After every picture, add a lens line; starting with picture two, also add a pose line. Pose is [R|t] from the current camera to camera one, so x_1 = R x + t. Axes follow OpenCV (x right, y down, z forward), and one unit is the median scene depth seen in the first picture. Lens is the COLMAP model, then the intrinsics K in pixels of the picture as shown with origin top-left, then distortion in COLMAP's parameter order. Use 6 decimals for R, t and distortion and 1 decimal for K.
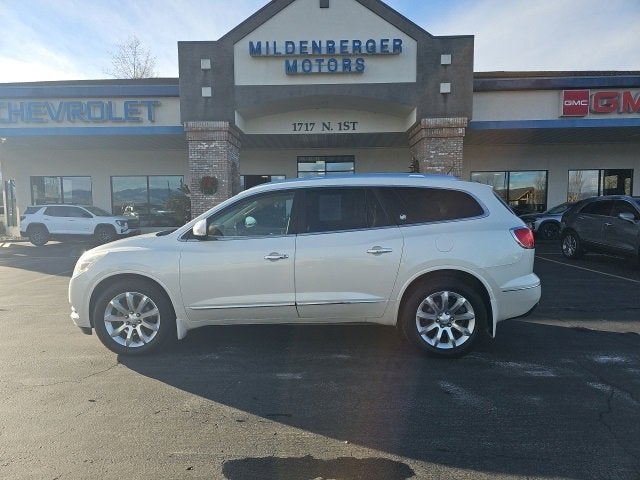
lens RADIAL K [[419.3, 0, 314.1], [0, 419.3, 240.6], [0, 0, 1]] dist [0.055987, -0.045976]
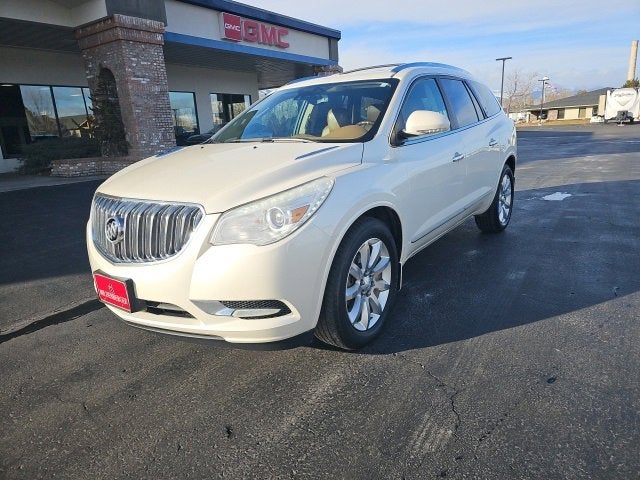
lens RADIAL K [[418.5, 0, 326.2], [0, 418.5, 231.3], [0, 0, 1]] dist [0.055004, -0.042029]
pose [[0.545971, -0.218821, 0.808723, -0.268125], [0.101869, 0.975466, 0.195165, -0.002414], [-0.831587, -0.024170, 0.554868, 0.209760]]
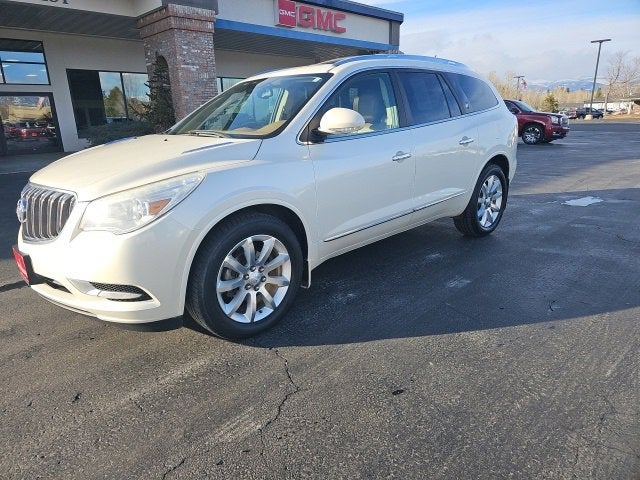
lens RADIAL K [[419.3, 0, 313.6], [0, 419.3, 238.3], [0, 0, 1]] dist [0.055987, -0.045976]
pose [[0.697314, -0.208425, 0.685793, -0.225229], [0.071160, 0.972192, 0.223111, -0.000278], [-0.713225, -0.106777, 0.692755, 0.151887]]
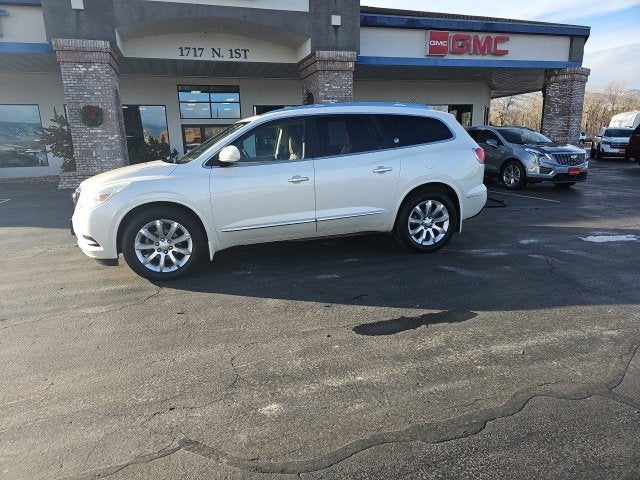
lens RADIAL K [[419.3, 0, 311.9], [0, 419.3, 239.1], [0, 0, 1]] dist [0.055987, -0.045976]
pose [[0.945354, -0.087471, 0.314095, -0.118889], [0.040807, 0.987509, 0.152186, 0.007914], [-0.323483, -0.131053, 0.937115, -0.023420]]
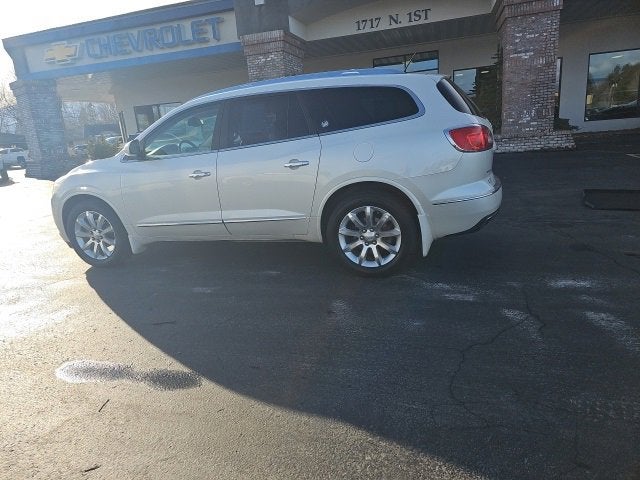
lens RADIAL K [[419.3, 0, 308.6], [0, 419.3, 235.0], [0, 0, 1]] dist [0.055987, -0.045976]
pose [[0.959907, 0.001549, -0.280314, 0.122513], [0.050960, 0.982358, 0.179934, 0.003731], [0.275647, -0.187005, 0.942893, 0.029831]]
